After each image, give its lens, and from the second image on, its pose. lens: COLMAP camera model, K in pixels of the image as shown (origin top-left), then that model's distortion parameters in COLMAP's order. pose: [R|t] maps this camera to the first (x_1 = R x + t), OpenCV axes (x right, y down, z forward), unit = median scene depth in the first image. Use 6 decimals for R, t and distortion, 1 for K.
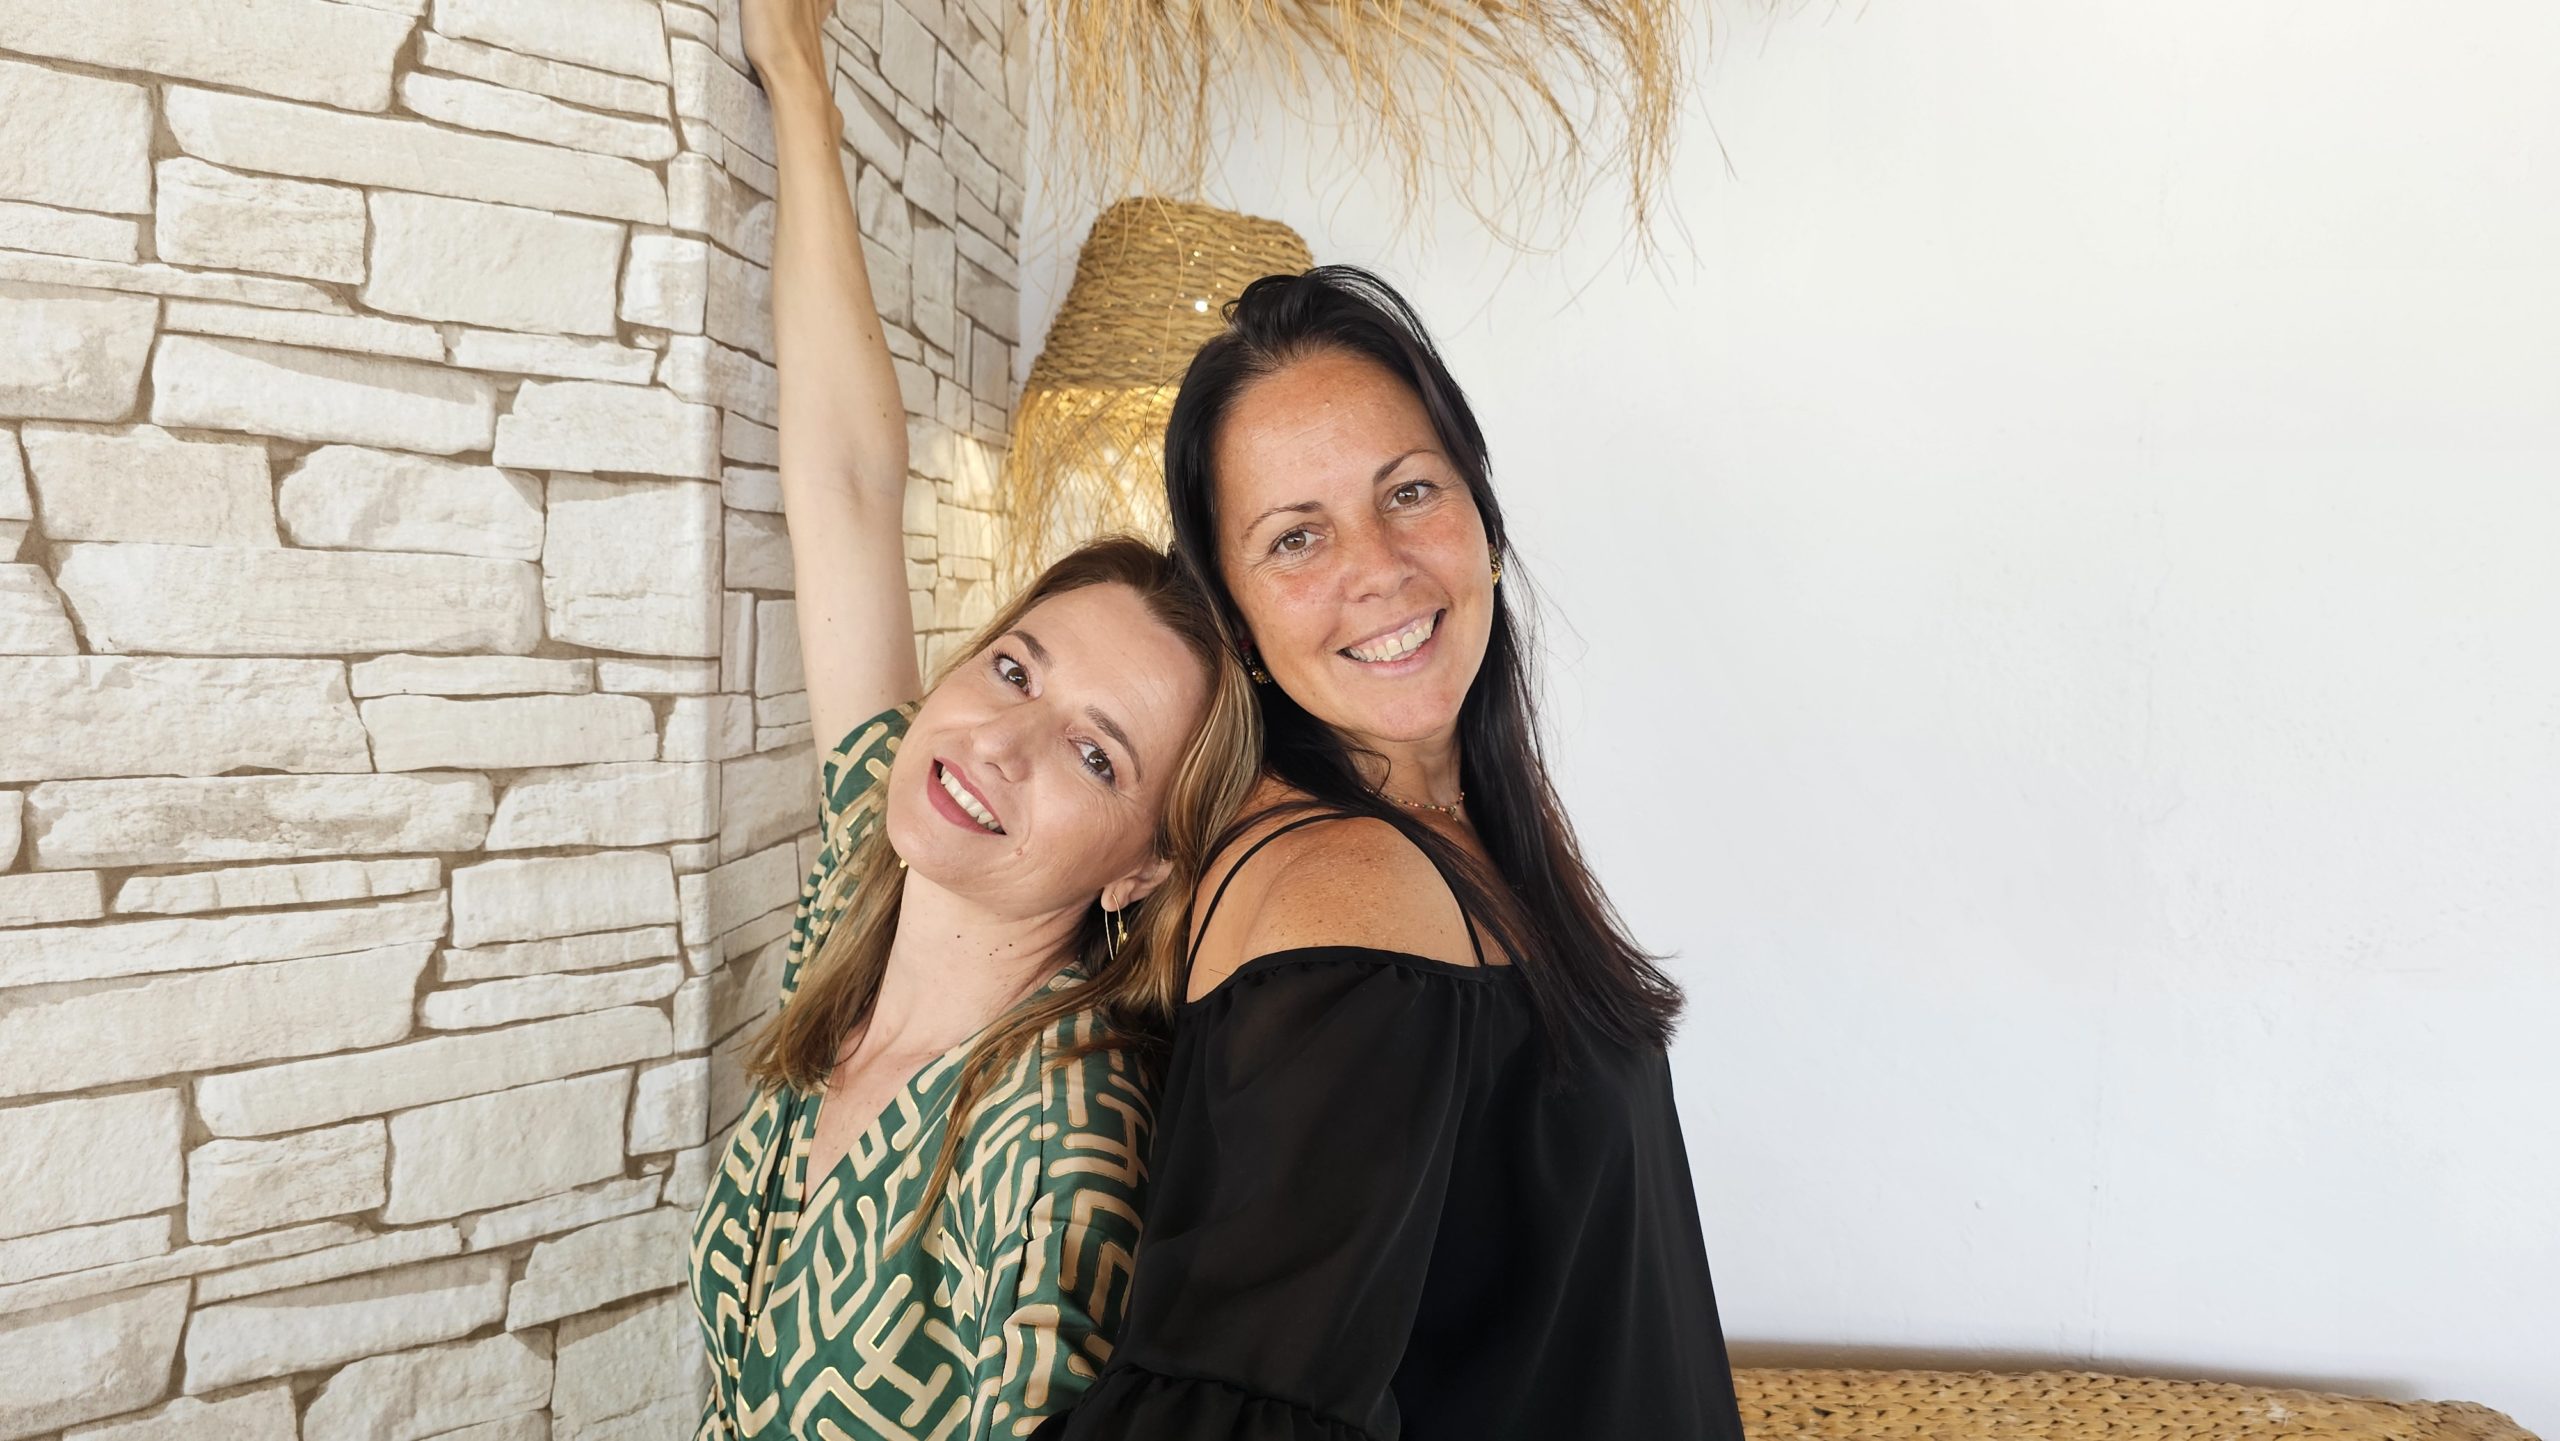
lens RADIAL K [[1700.7, 0, 1278.9], [0, 1700.7, 772.3], [0, 0, 1]] dist [0.041343, -0.049849]
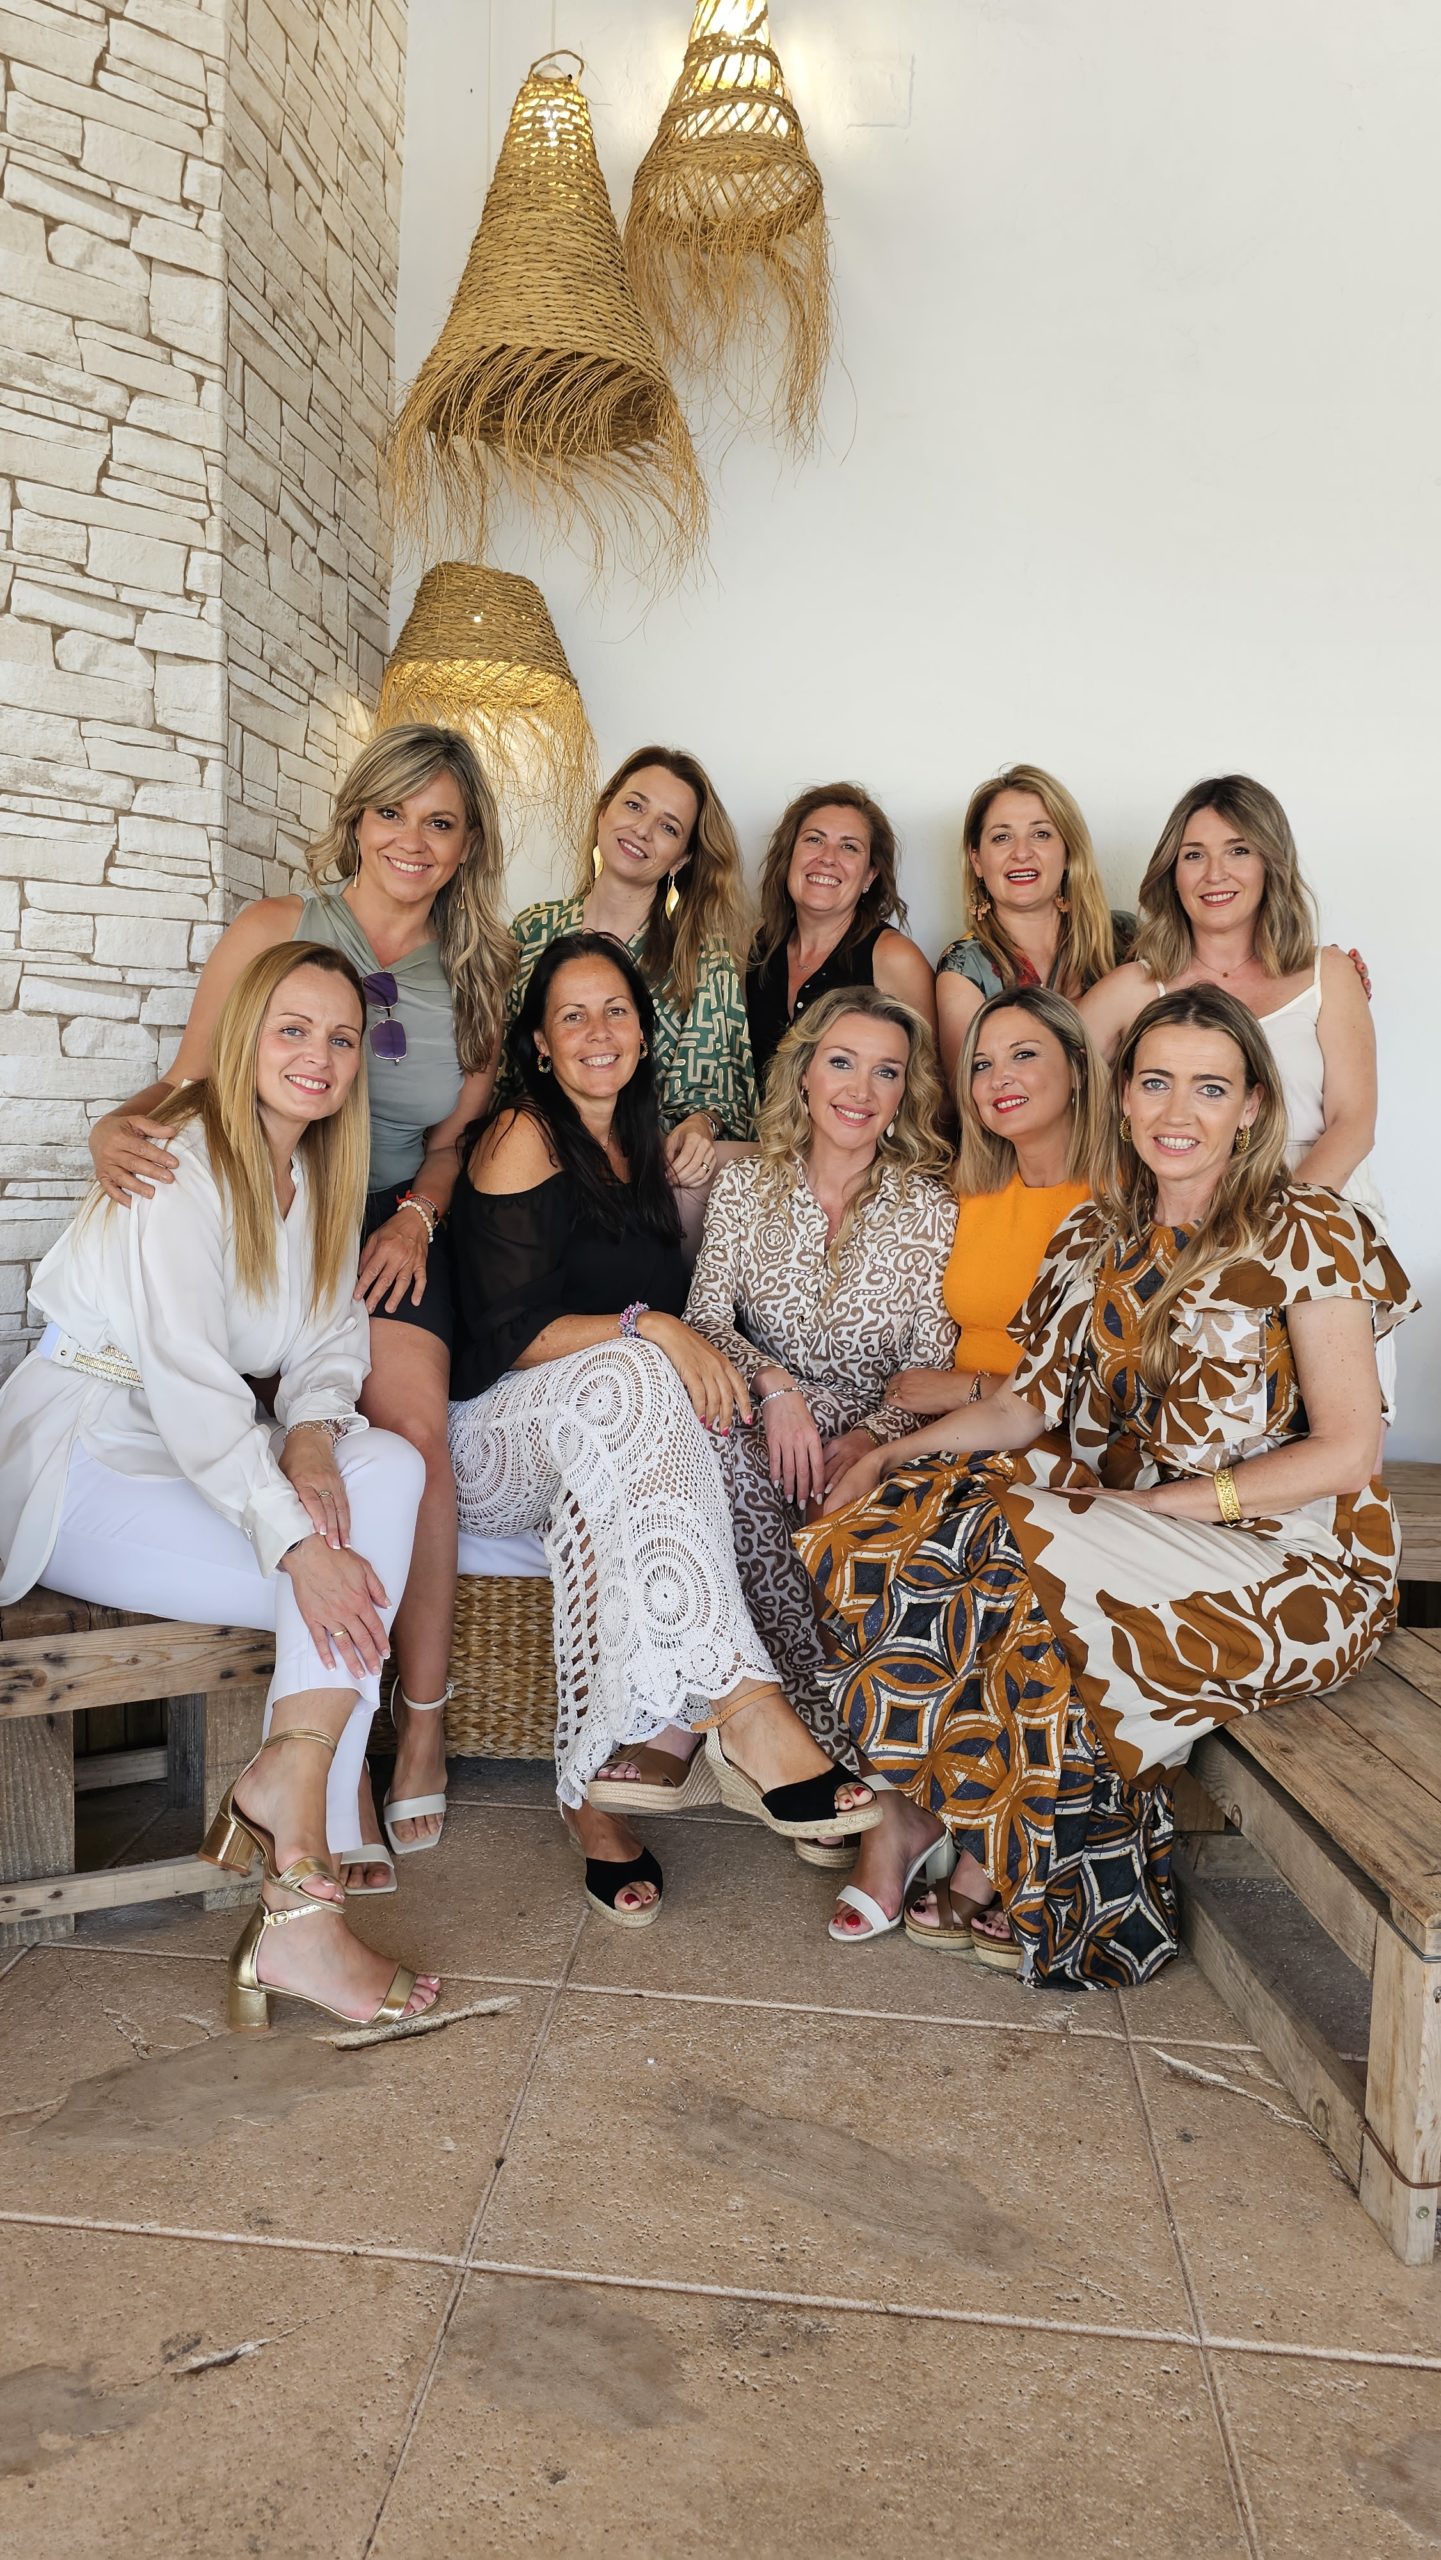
lens RADIAL K [[1700.7, 0, 715.3], [0, 1700.7, 1293.4], [0, 0, 1]] dist [0.041343, -0.049849]
pose [[0.999801, 0.005831, -0.019089, 0.386201], [-0.005466, 0.999803, 0.019098, 0.648512], [0.019197, -0.018990, 0.999635, -1.337436]]
